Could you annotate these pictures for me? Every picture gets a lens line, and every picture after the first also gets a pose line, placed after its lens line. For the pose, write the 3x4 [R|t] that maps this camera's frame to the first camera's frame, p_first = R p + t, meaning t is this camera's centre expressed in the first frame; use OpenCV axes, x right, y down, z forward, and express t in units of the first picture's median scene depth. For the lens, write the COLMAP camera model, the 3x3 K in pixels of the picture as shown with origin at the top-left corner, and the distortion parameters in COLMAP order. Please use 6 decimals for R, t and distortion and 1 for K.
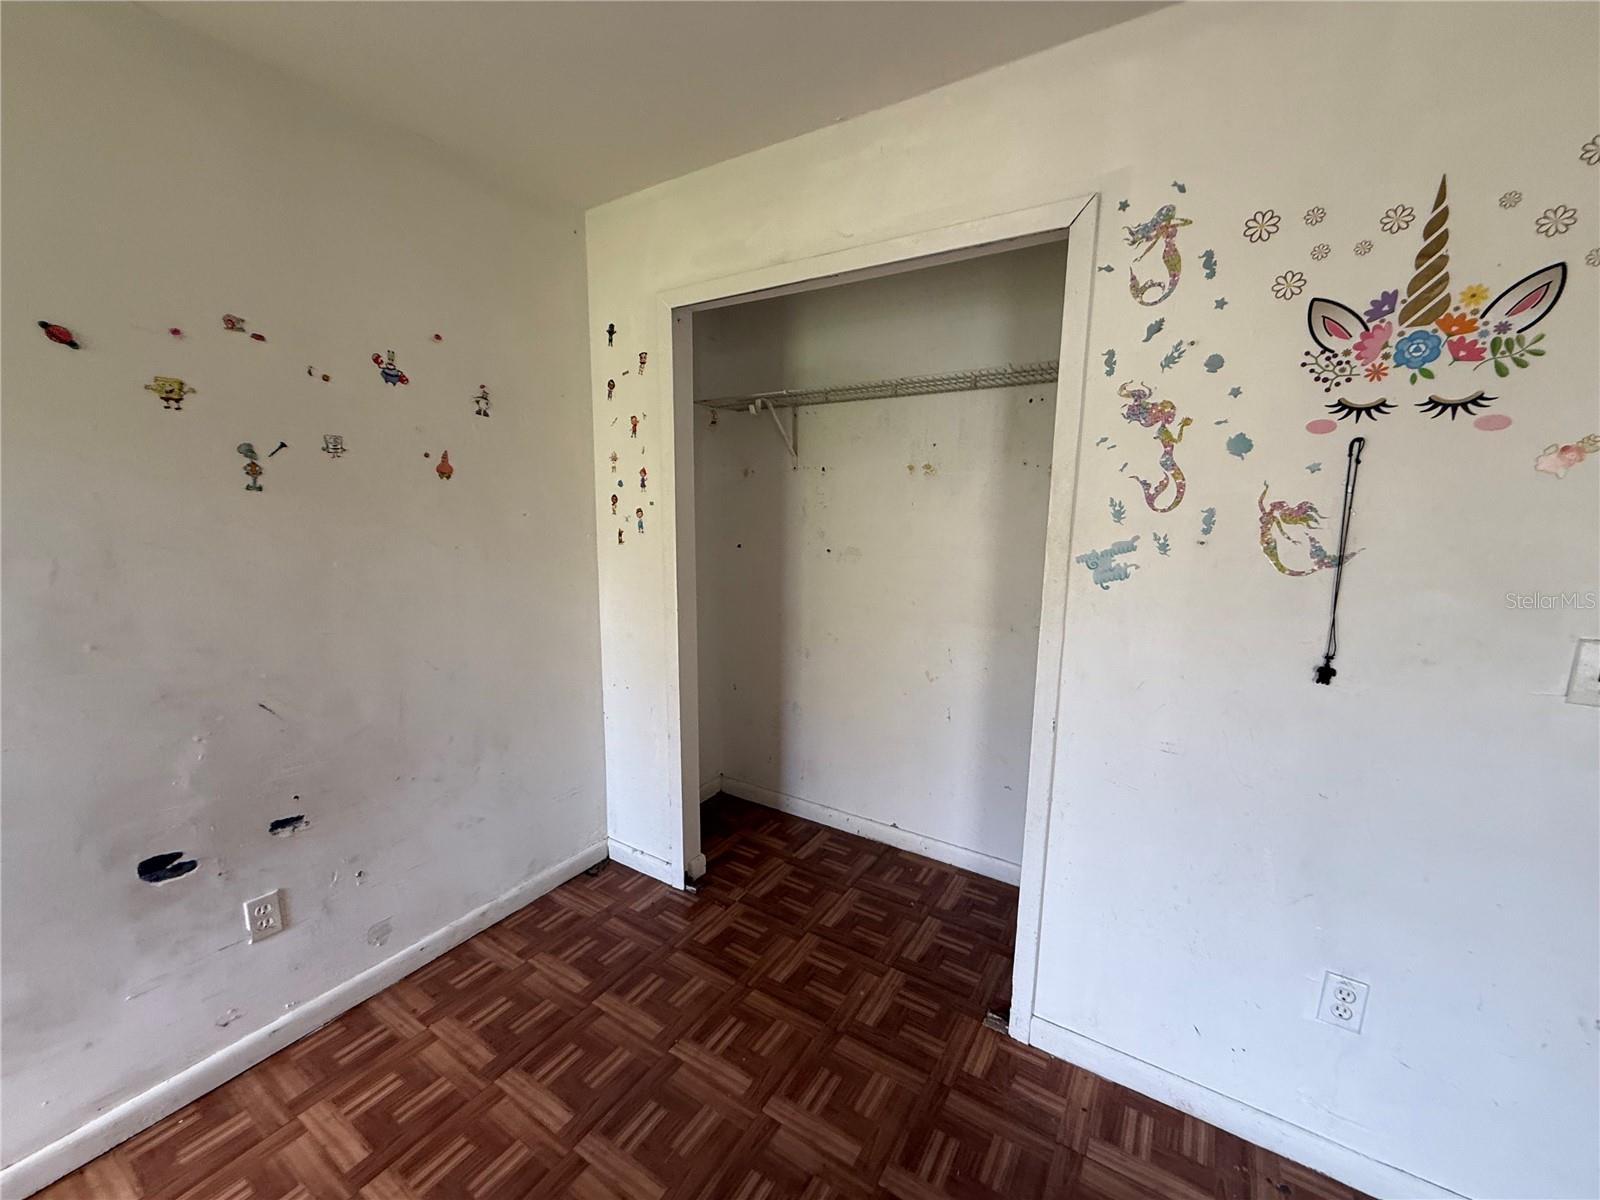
lens RADIAL K [[639.7, 0, 795.2], [0, 639.7, 603.1], [0, 0, 1]] dist [0.001471, 0.000249]
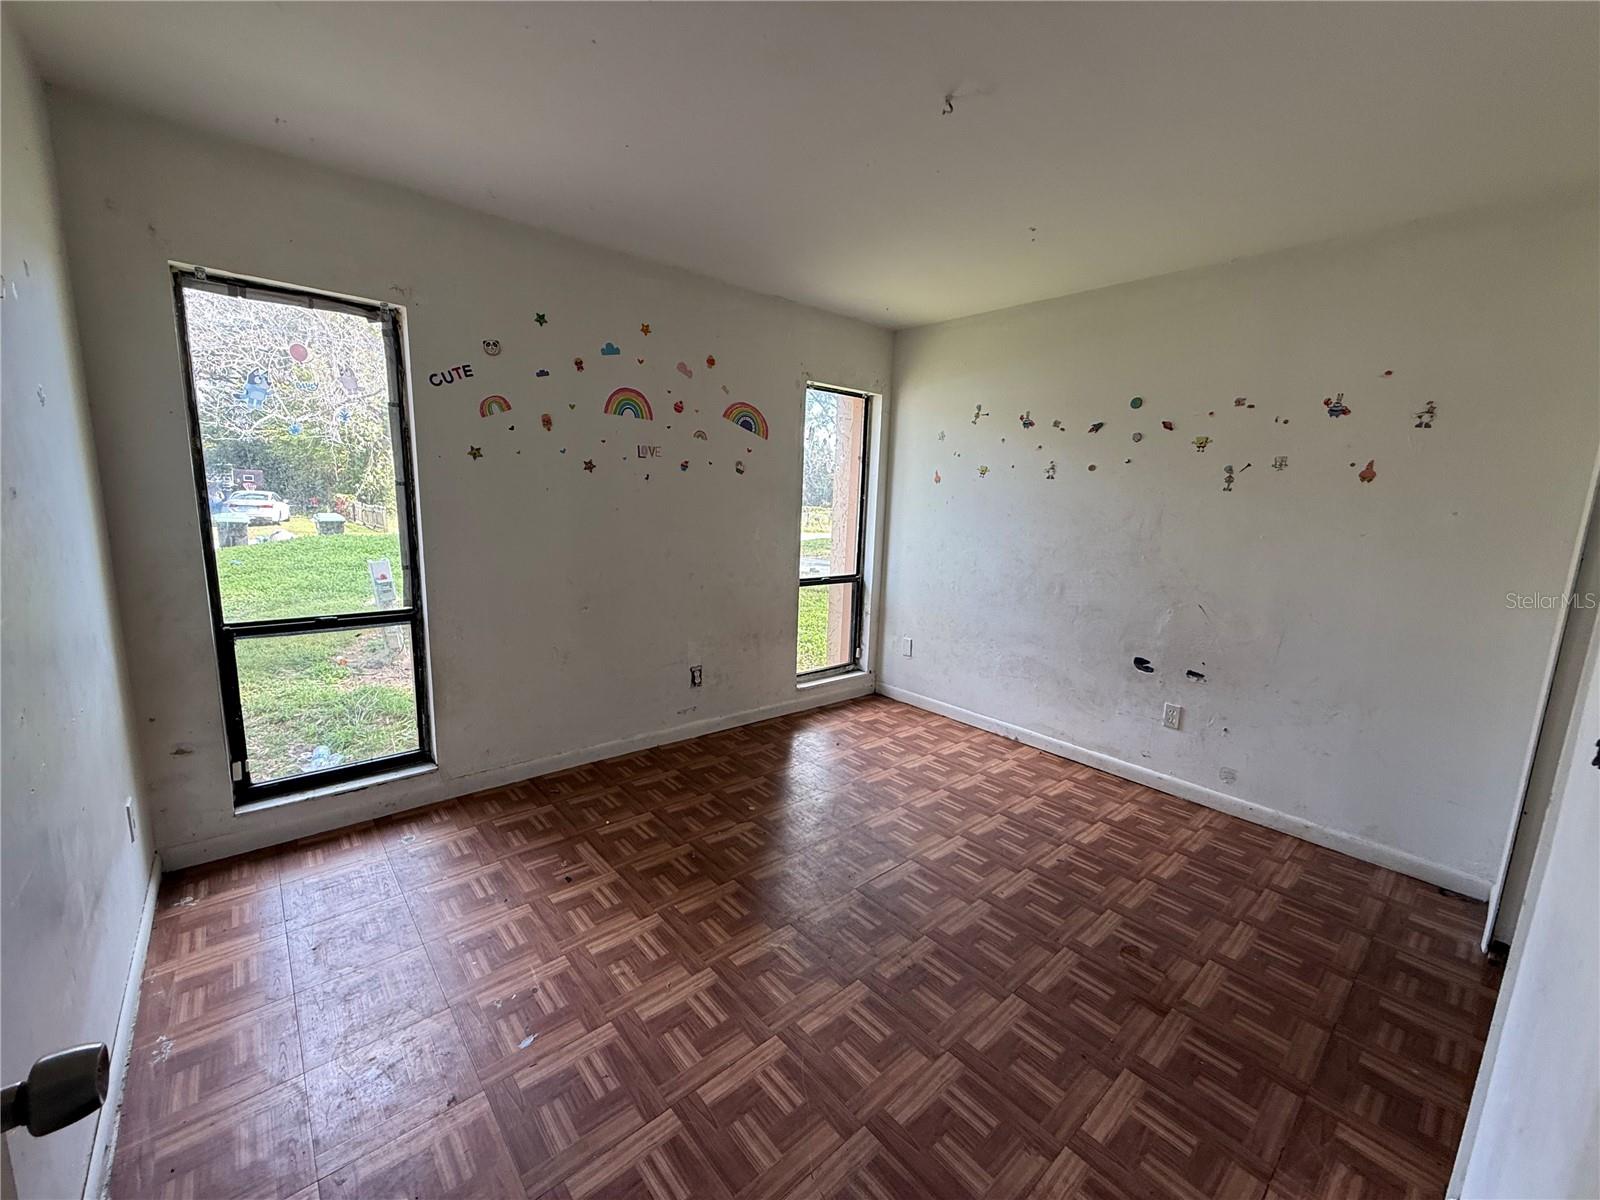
lens RADIAL K [[639.7, 0, 801.9], [0, 639.7, 604.9], [0, 0, 1]] dist [0.001471, 0.000249]
pose [[-0.279096, 0.137634, -0.950349, 1.180694], [-0.195711, 0.960749, 0.196616, 0.016000], [0.940108, 0.240869, -0.241205, 0.336950]]
